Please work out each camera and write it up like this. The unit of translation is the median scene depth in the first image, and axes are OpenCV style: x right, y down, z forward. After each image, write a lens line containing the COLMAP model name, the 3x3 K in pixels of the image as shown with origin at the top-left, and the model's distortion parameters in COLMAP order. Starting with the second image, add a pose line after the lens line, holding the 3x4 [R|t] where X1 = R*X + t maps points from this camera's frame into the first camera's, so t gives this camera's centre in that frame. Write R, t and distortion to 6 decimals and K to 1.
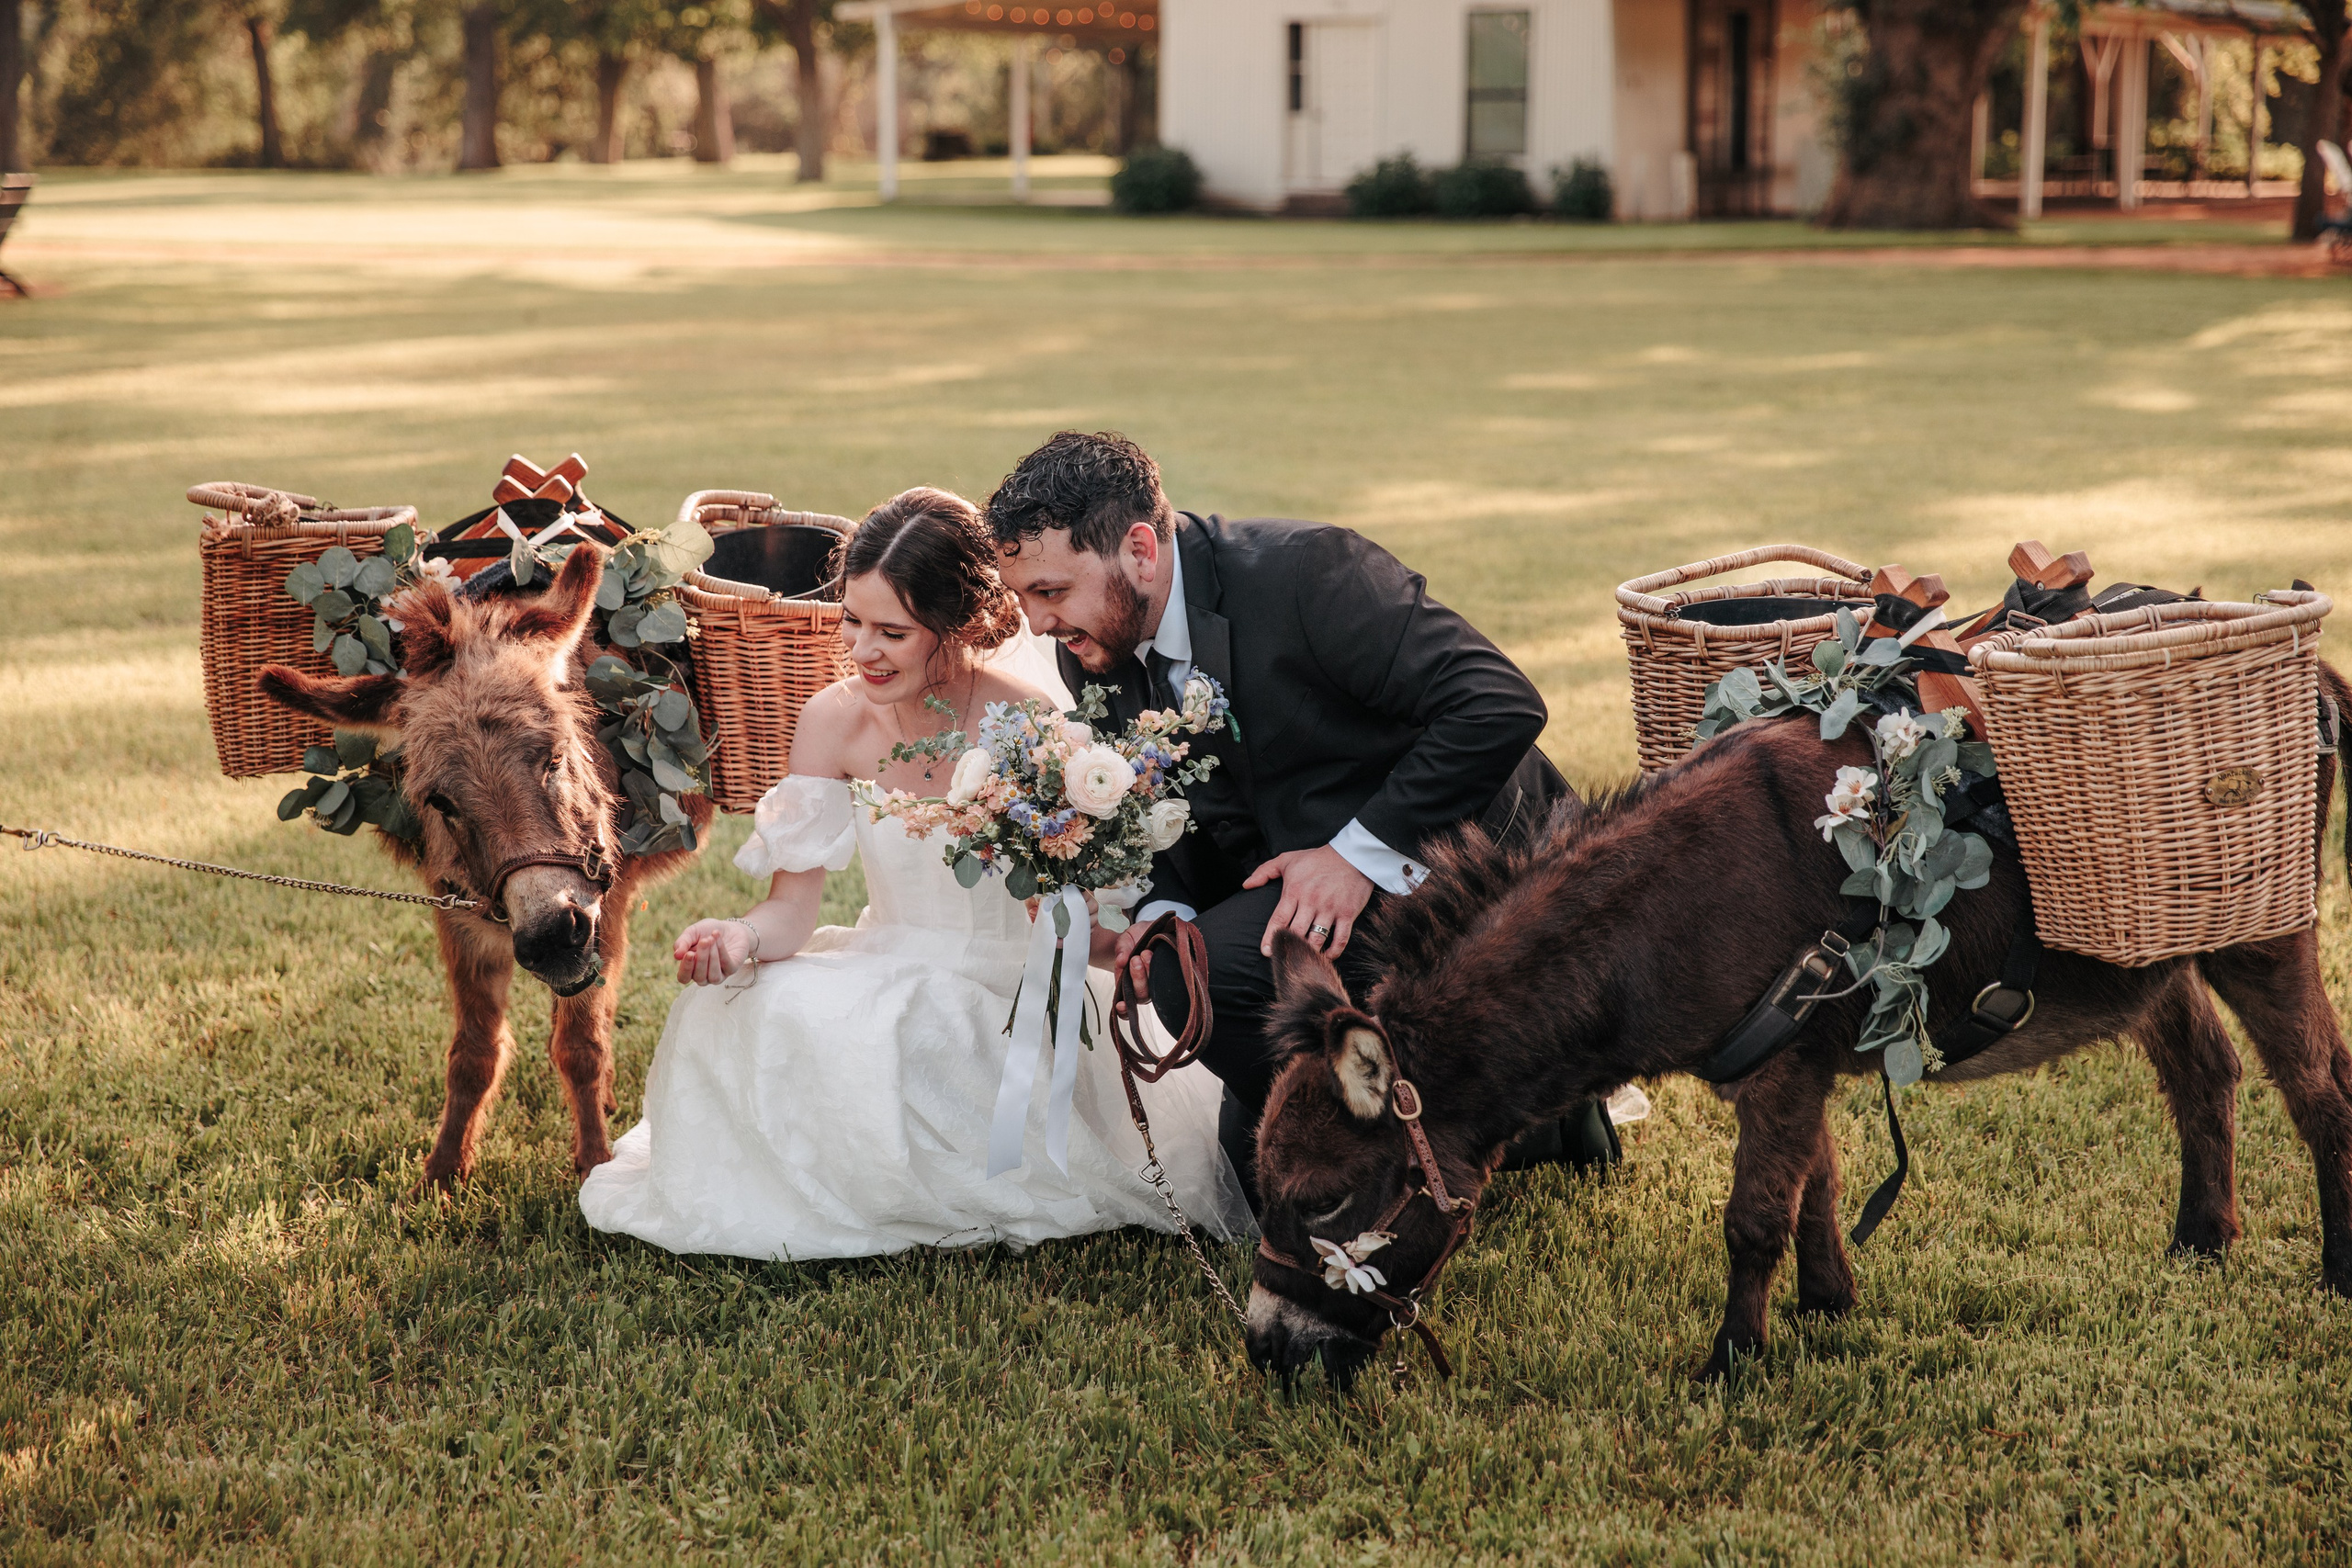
lens RADIAL K [[4418.6, 0, 1185.4], [0, 4418.6, 790.1], [0, 0, 1]] dist [0.049538, 0.000000]
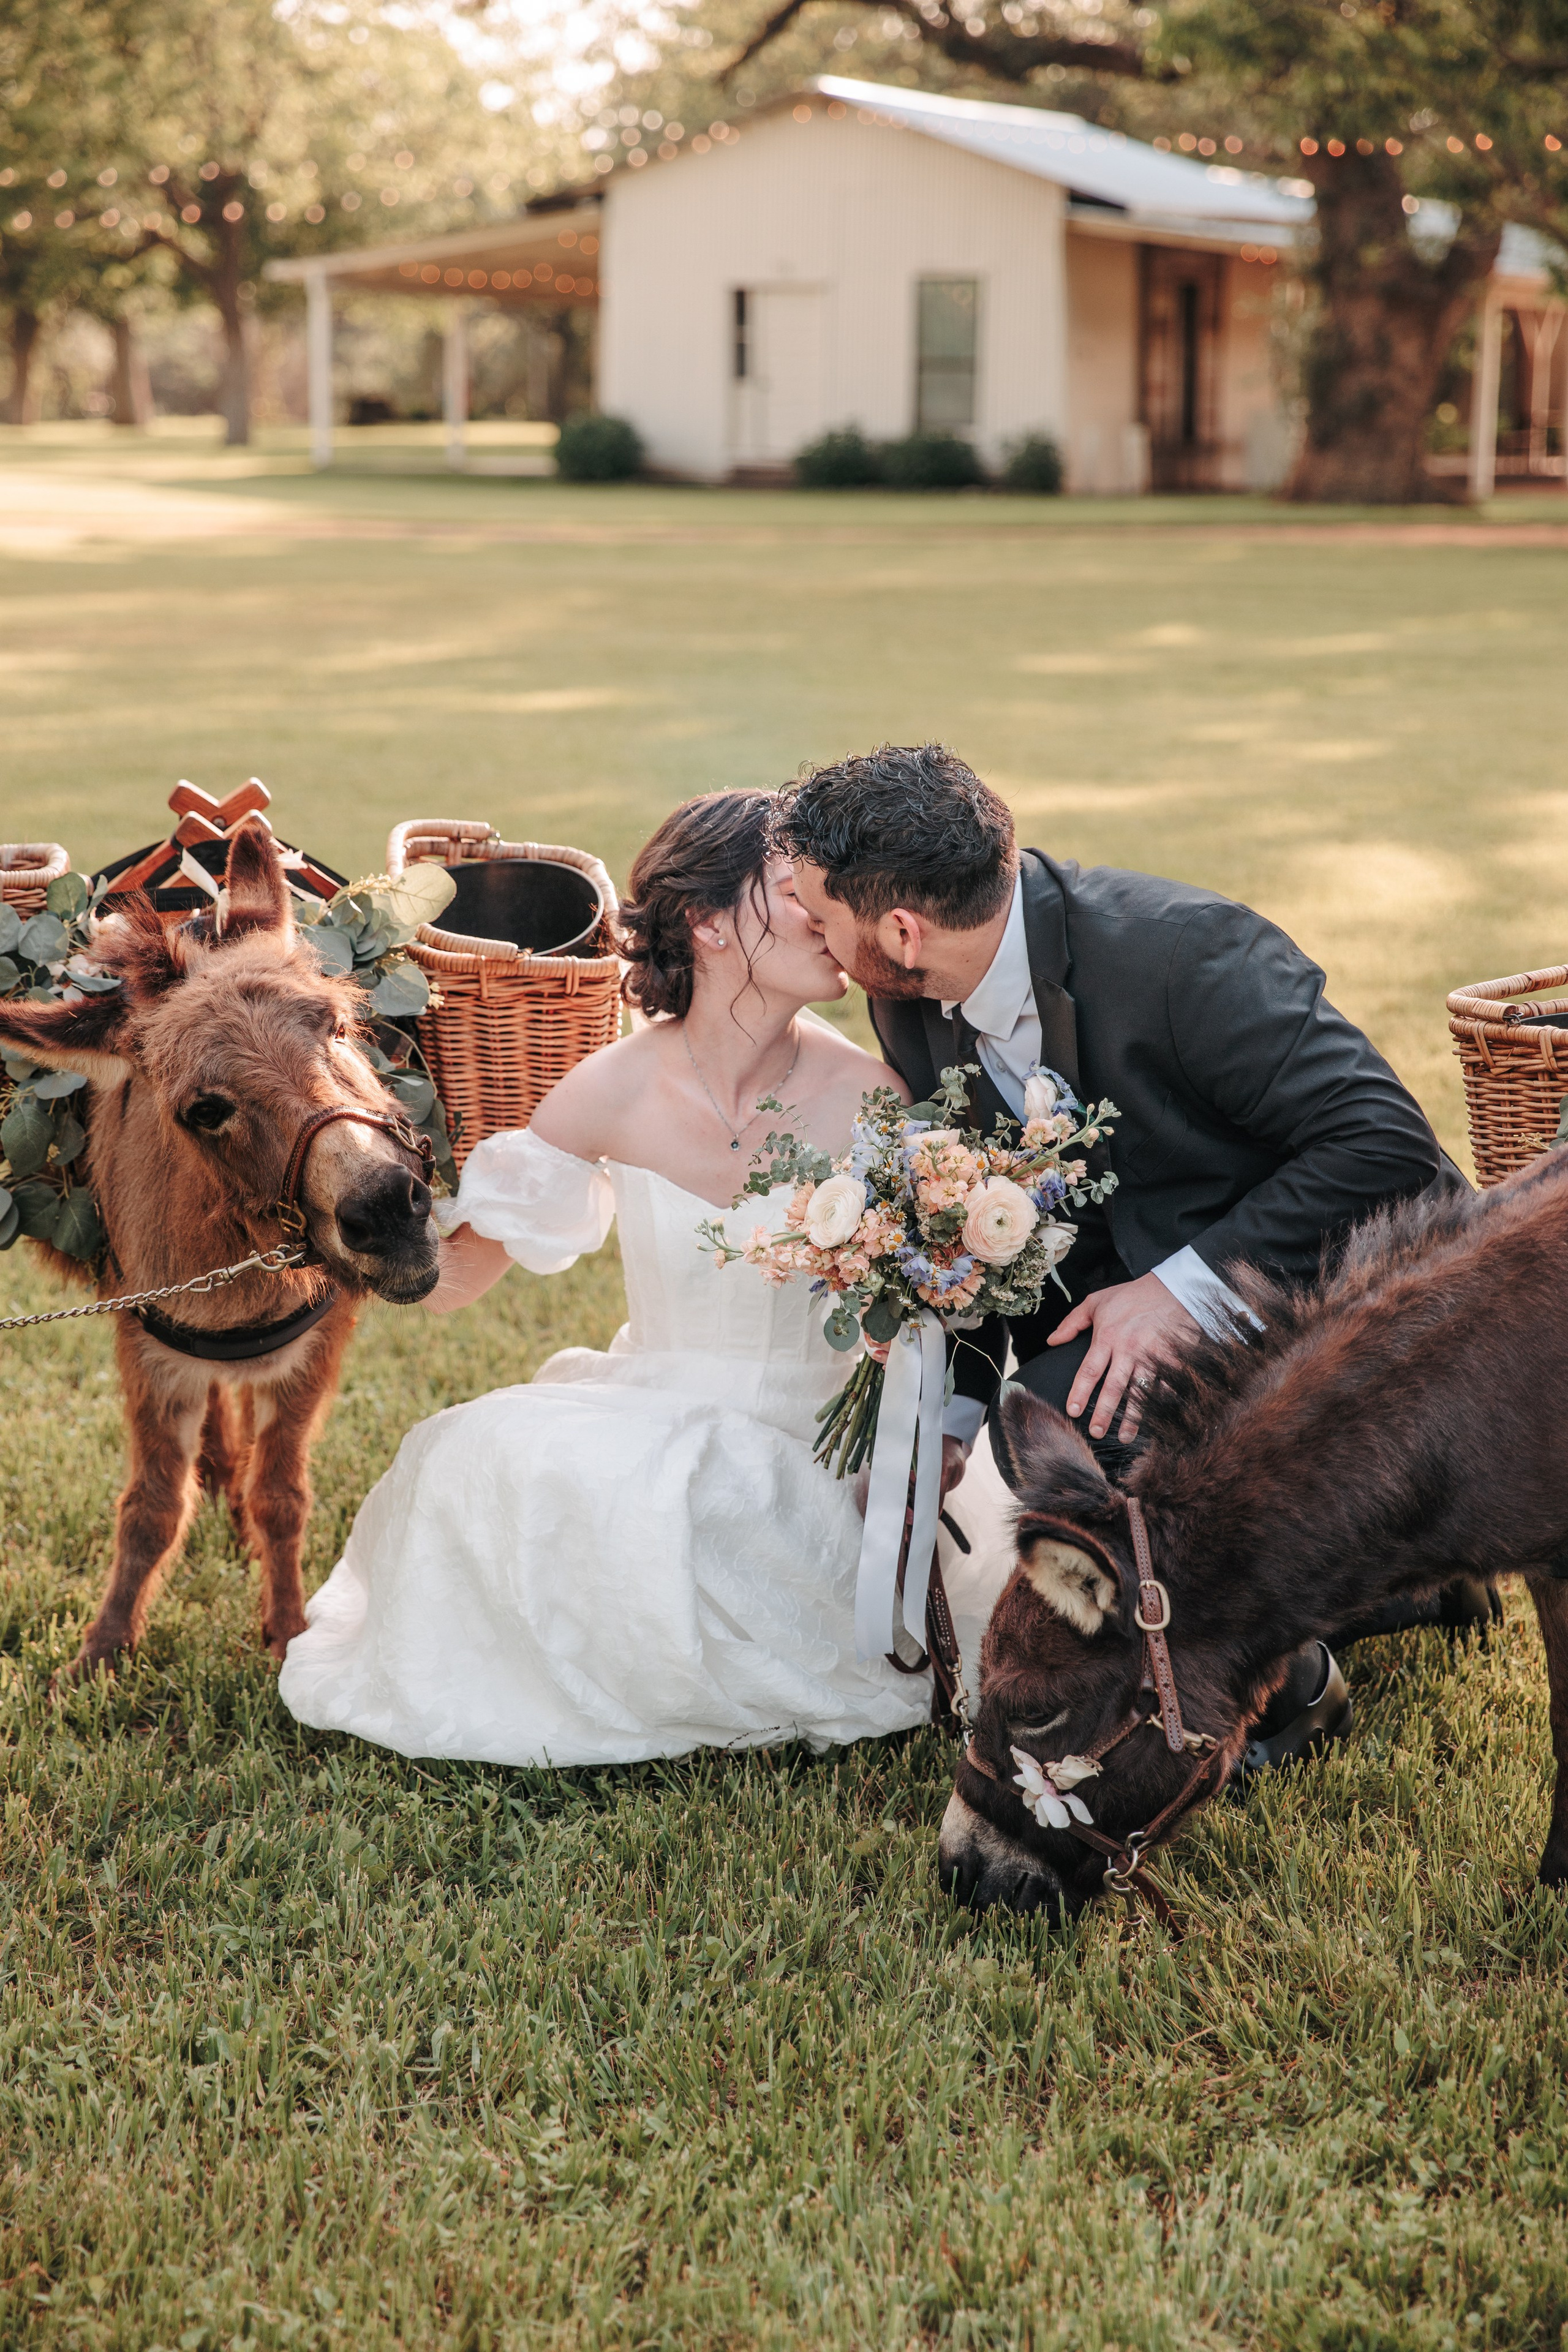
lens RADIAL K [[4419.0, 0, 793.4], [0, 4419.0, 1161.6], [0, 0, 1]] dist [0.049538, 0.000000]
pose [[0.998938, 0.000984, 0.046058, -0.033832], [-0.002029, 0.999741, 0.022653, -0.010561], [-0.046024, -0.022722, 0.998682, 0.070852]]
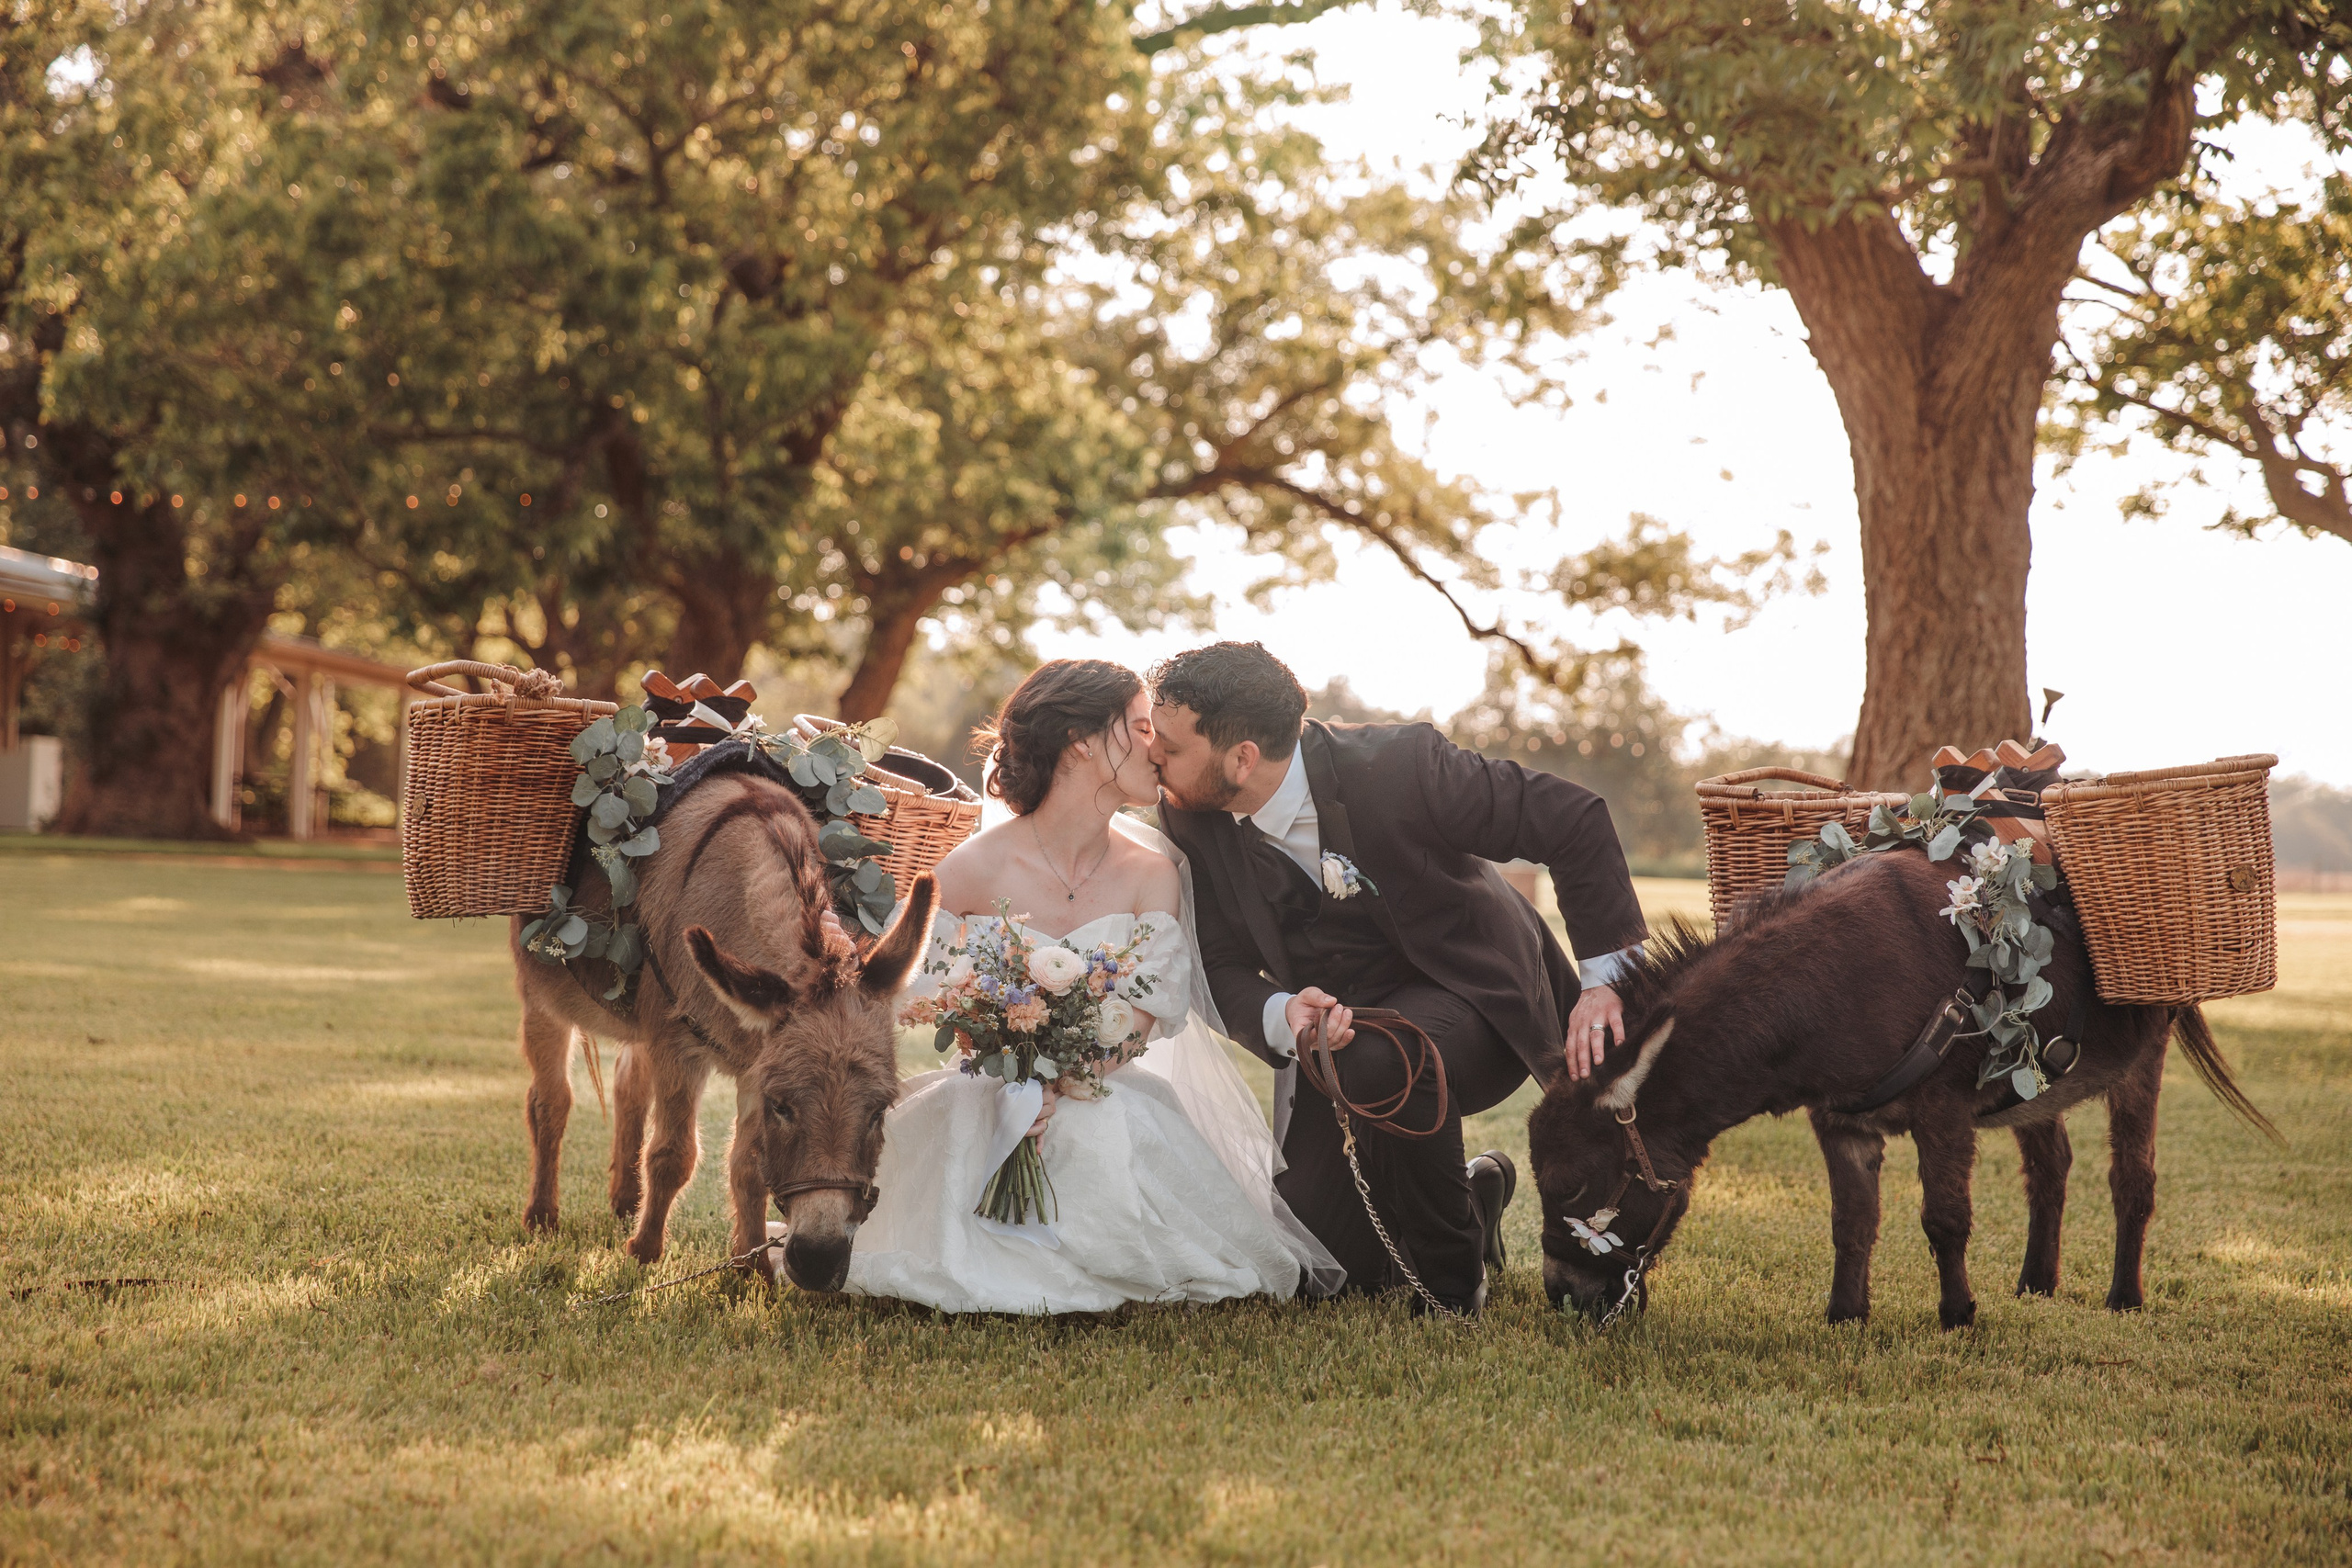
lens RADIAL K [[4418.6, 0, 1151.3], [0, 4418.6, 798.4], [0, 0, 1]] dist [0.049538, 0.000000]
pose [[0.900054, 0.049308, 0.432980, -0.250578], [0.016218, 0.989100, -0.146353, 0.062142], [-0.435477, 0.138747, 0.889443, -0.050773]]
